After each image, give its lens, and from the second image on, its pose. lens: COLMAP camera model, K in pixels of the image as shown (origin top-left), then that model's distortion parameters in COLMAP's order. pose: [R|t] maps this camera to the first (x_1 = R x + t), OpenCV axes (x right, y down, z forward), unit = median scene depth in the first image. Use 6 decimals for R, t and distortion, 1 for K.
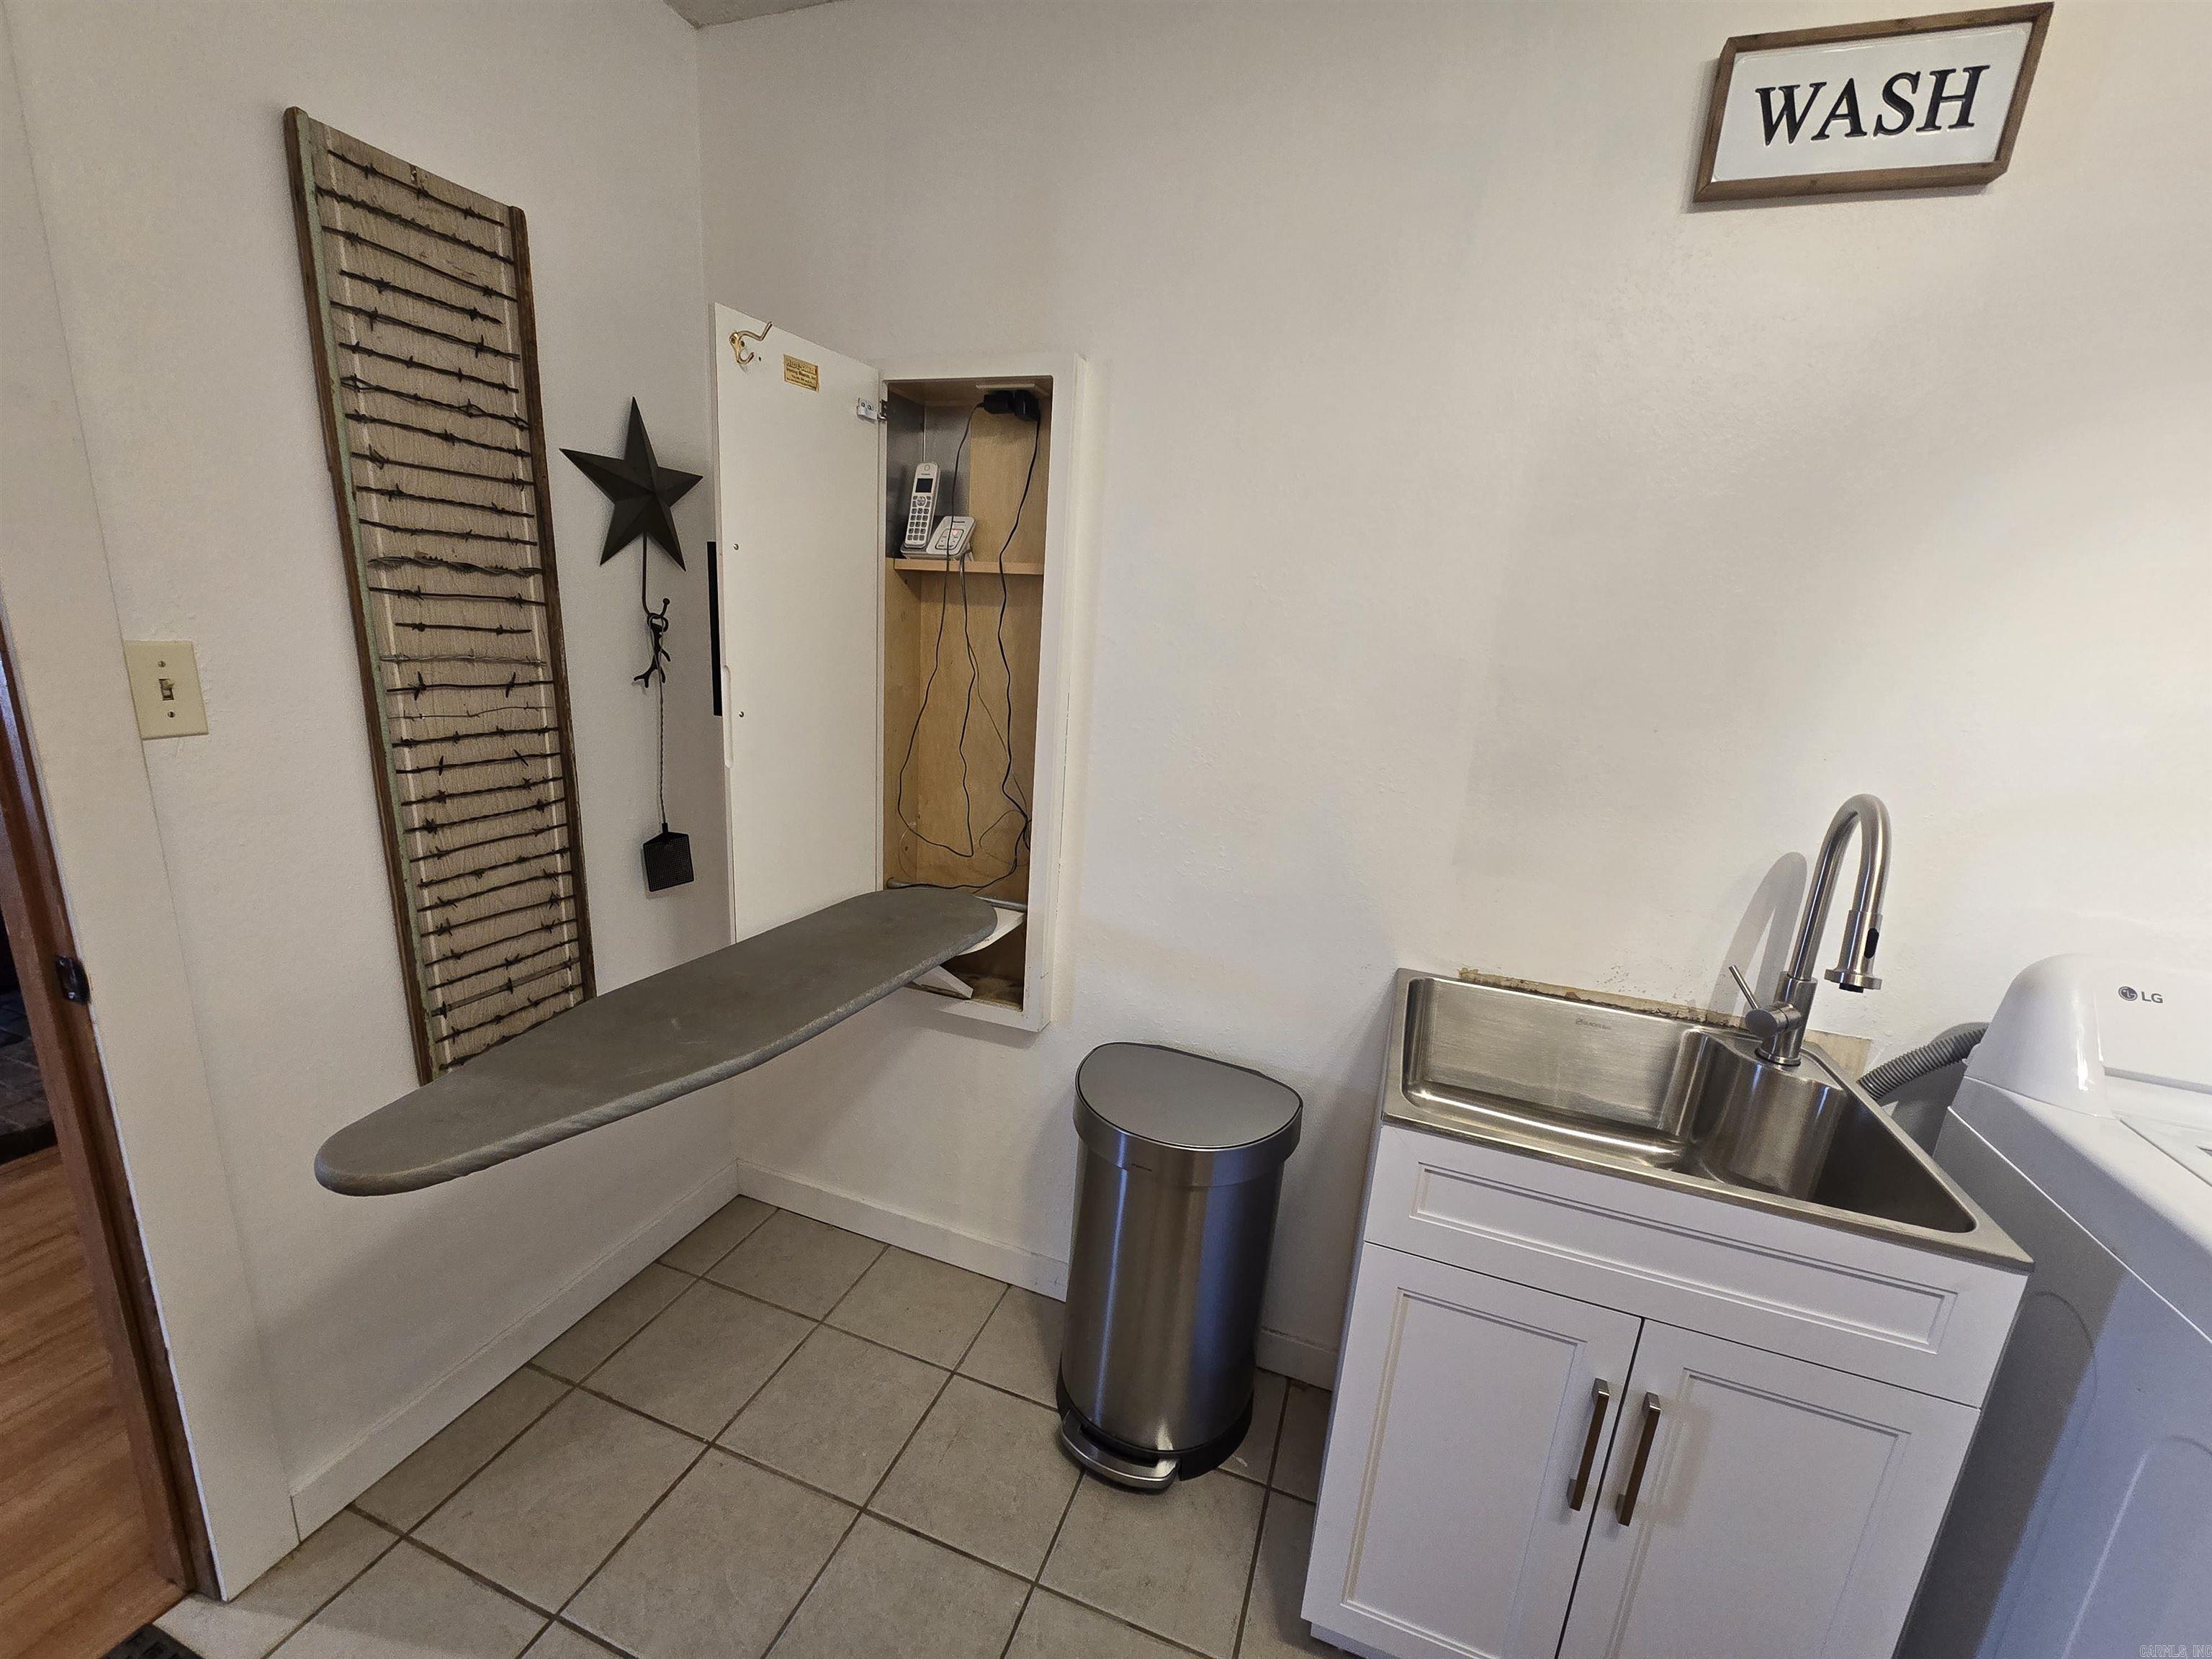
lens RADIAL K [[905.9, 0, 1097.7], [0, 905.9, 846.6], [0, 0, 1]] dist [-0.001088, -0.001200]
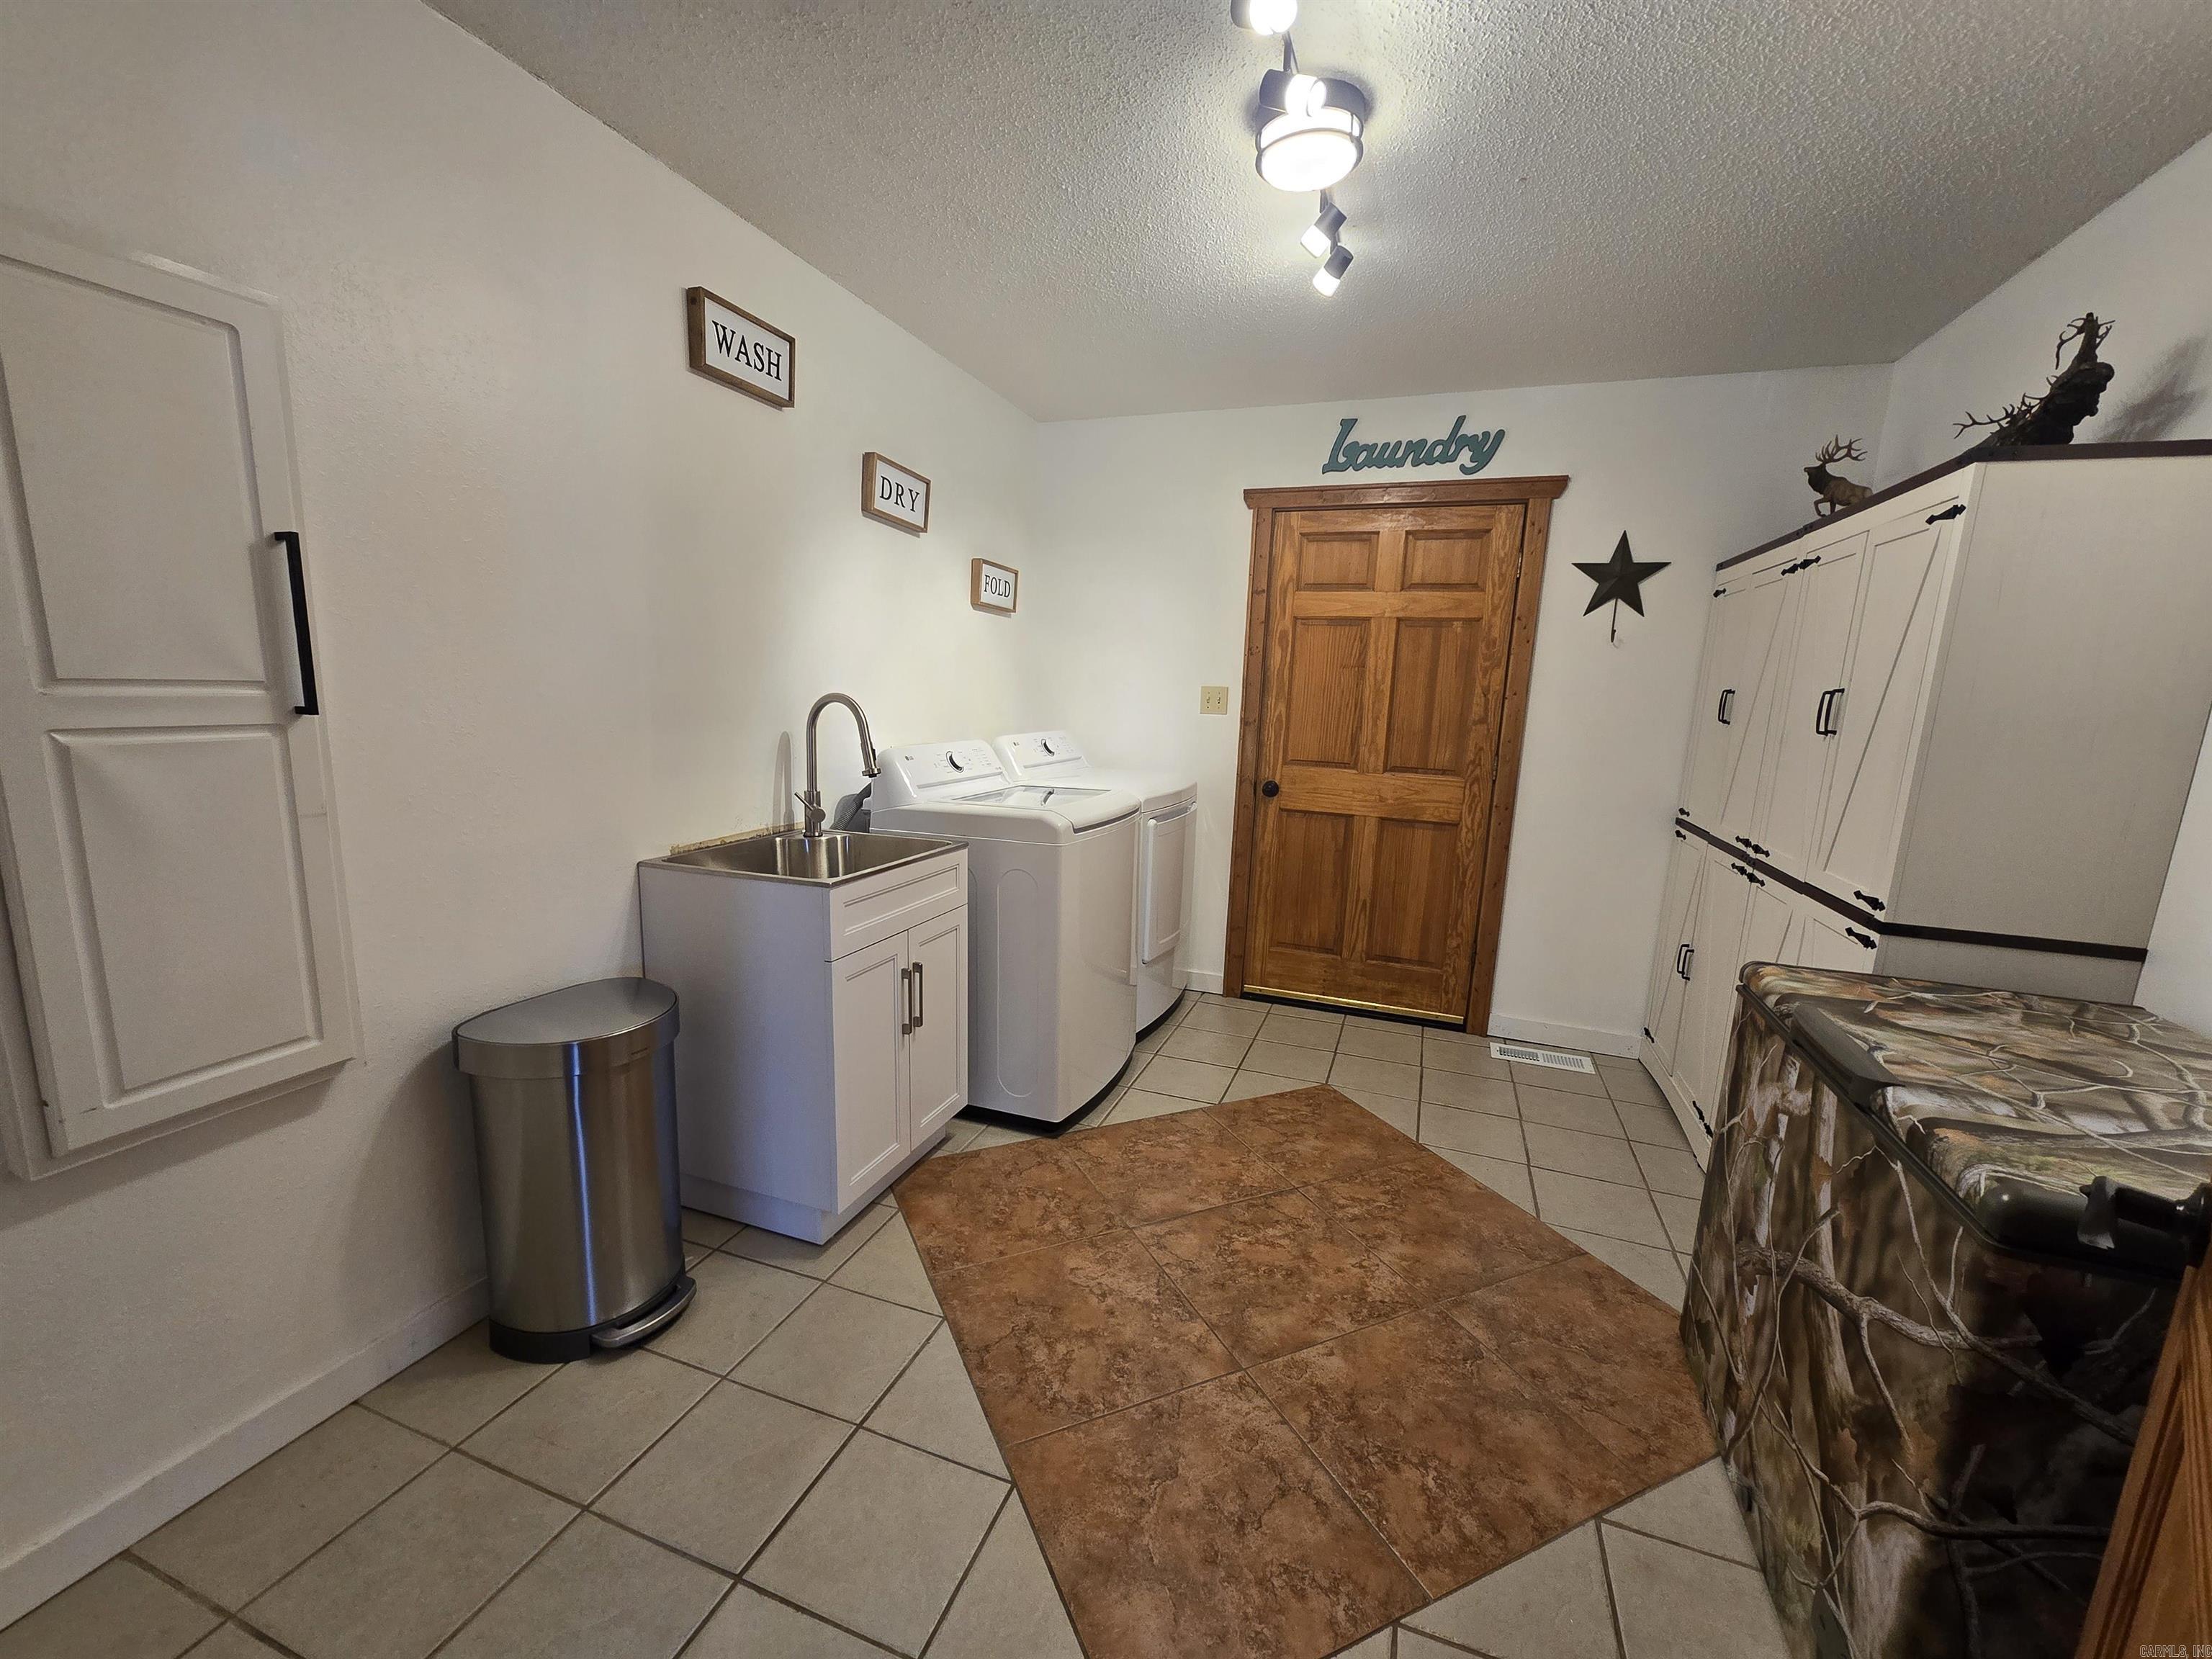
lens RADIAL K [[905.9, 0, 1100.1], [0, 905.9, 839.7], [0, 0, 1]] dist [-0.001088, -0.001200]
pose [[0.007738, -0.236047, 0.971711, -1.361222], [0.204255, 0.951625, 0.229541, -0.091853], [-0.978887, 0.196701, 0.055577, 0.338416]]
